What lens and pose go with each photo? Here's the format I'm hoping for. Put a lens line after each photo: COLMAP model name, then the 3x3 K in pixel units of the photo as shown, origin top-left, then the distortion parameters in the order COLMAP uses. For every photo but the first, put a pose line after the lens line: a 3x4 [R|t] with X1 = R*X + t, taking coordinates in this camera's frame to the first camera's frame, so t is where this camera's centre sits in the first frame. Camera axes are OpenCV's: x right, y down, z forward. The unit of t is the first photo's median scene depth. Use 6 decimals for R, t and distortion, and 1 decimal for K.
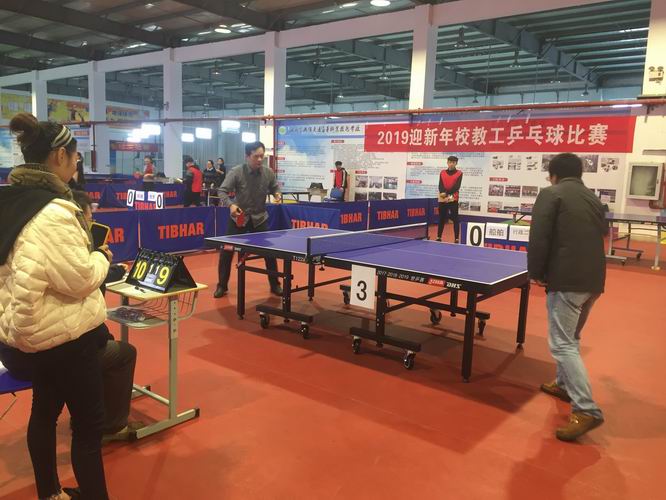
lens RADIAL K [[572.9, 0, 314.3], [0, 572.9, 244.7], [0, 0, 1]] dist [0.069422, -0.078370]
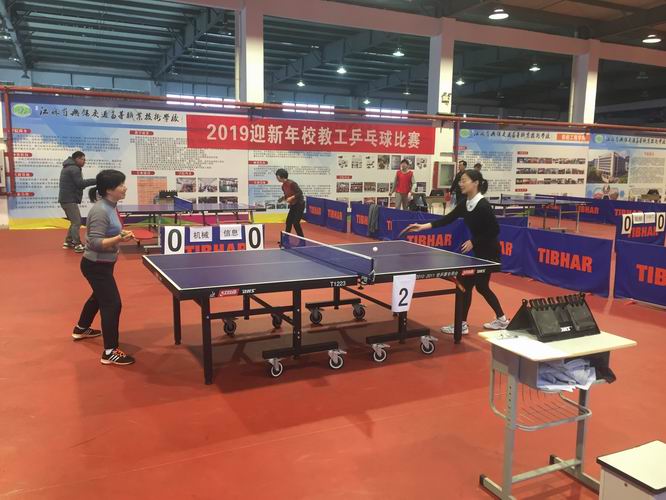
lens RADIAL K [[572.9, 0, 333.7], [0, 572.9, 245.6], [0, 0, 1]] dist [0.069422, -0.078370]
pose [[0.403856, -0.148997, 0.902608, -0.663492], [0.122563, 0.986565, 0.108017, -0.101916], [-0.906575, 0.067003, 0.416691, 0.557795]]
